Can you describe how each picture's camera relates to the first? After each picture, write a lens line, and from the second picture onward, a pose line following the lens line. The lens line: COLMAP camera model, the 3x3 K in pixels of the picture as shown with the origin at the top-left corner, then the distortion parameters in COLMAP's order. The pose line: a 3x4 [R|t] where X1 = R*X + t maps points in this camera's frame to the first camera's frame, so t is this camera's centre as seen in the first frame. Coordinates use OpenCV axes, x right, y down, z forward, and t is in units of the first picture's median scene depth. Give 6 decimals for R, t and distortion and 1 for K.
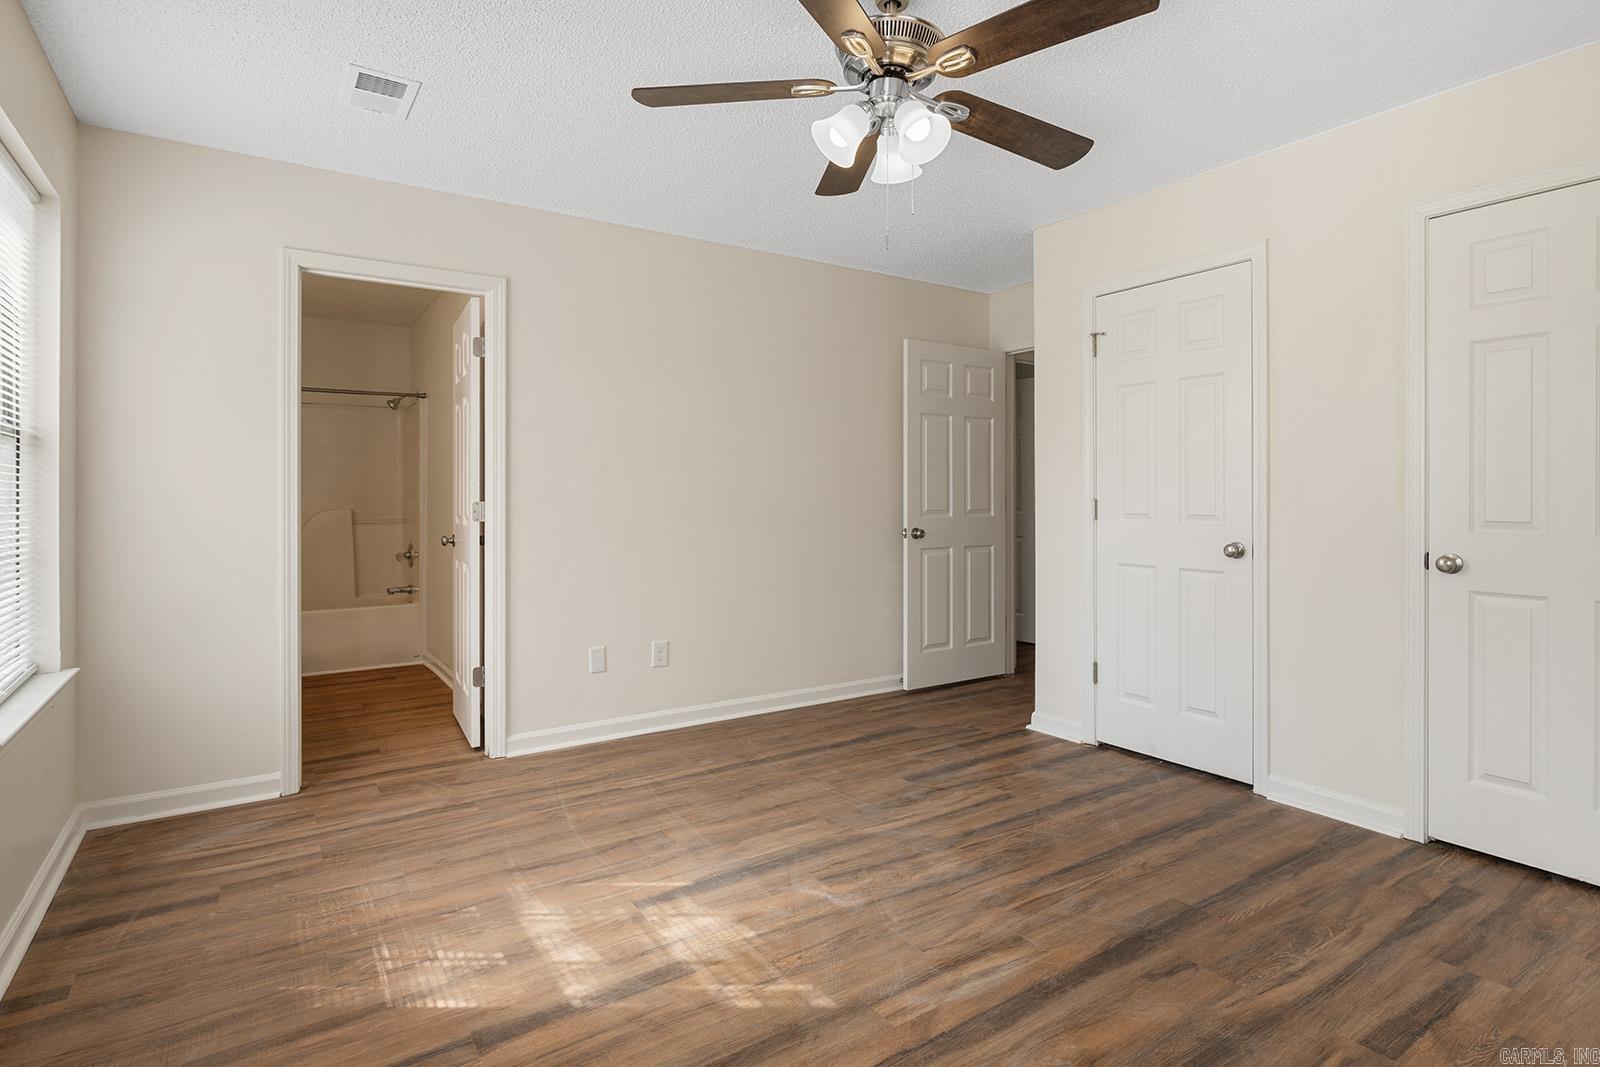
lens RADIAL K [[824.6, 0, 803.2], [0, 824.6, 521.0], [0, 0, 1]] dist [0.023305, 0.000996]
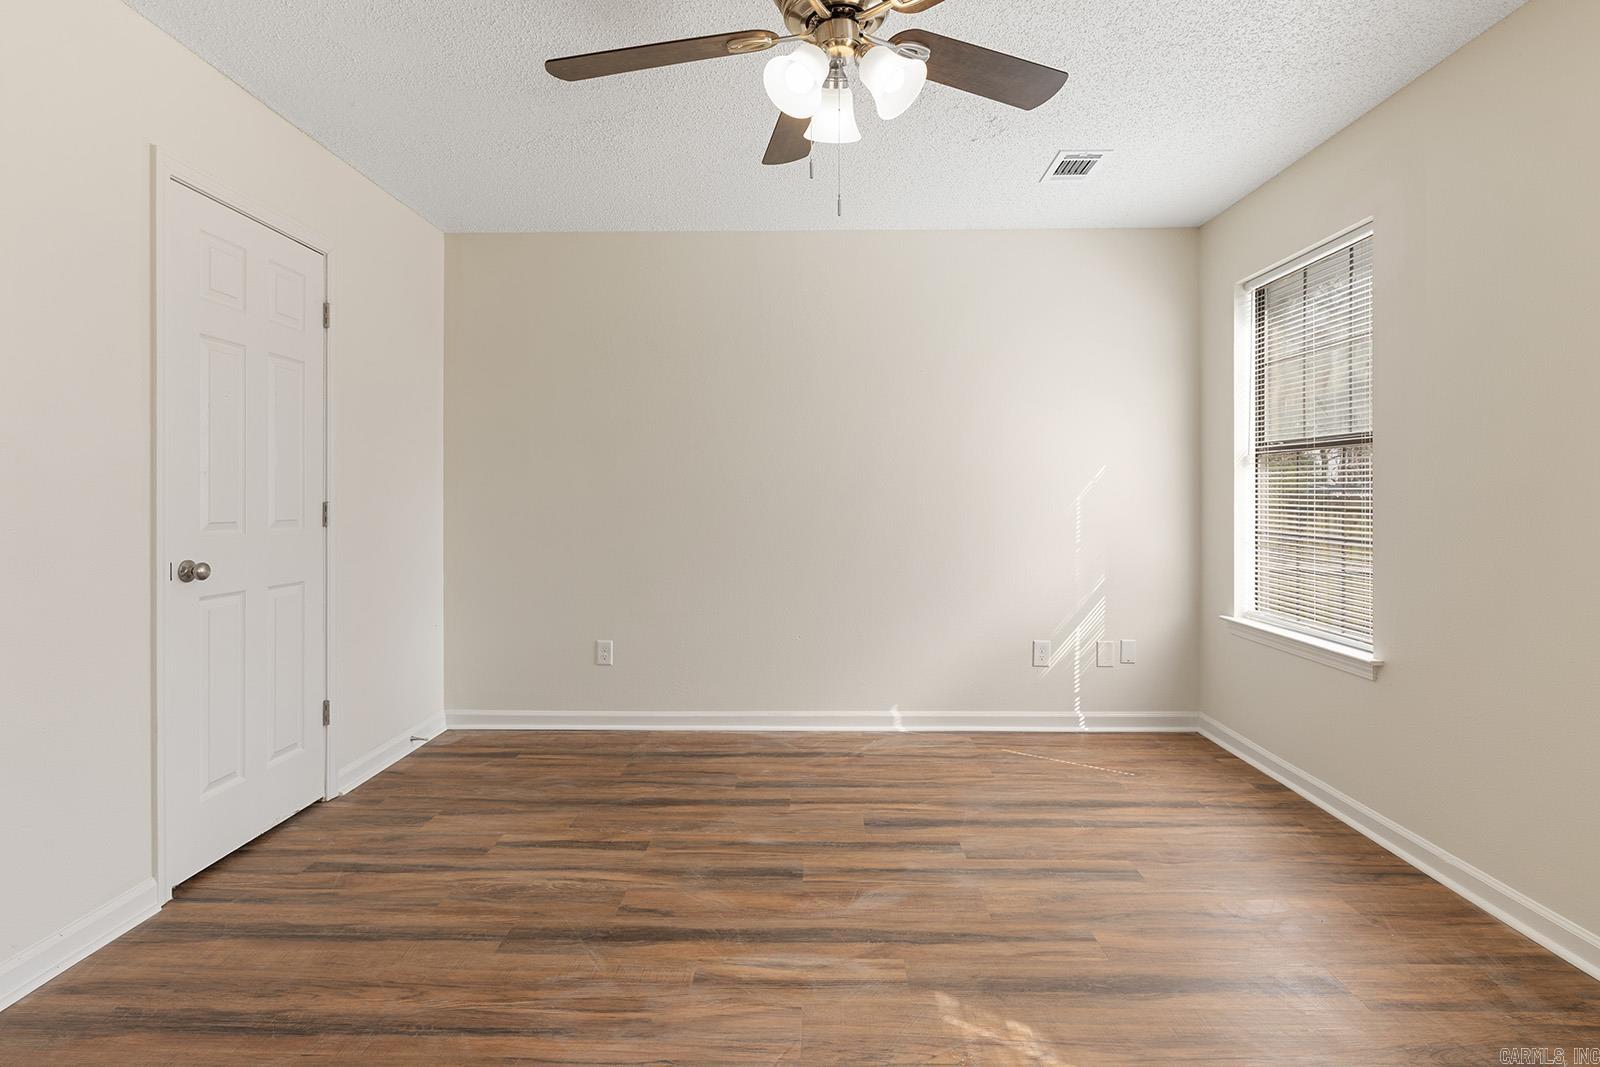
lens RADIAL K [[824.6, 0, 798.6], [0, 824.6, 525.6], [0, 0, 1]] dist [0.023305, 0.000996]
pose [[-0.828629, -0.017802, 0.559514, -0.359695], [0.014095, 0.998514, 0.052644, -0.044783], [-0.559620, 0.051509, -0.827147, 1.801005]]
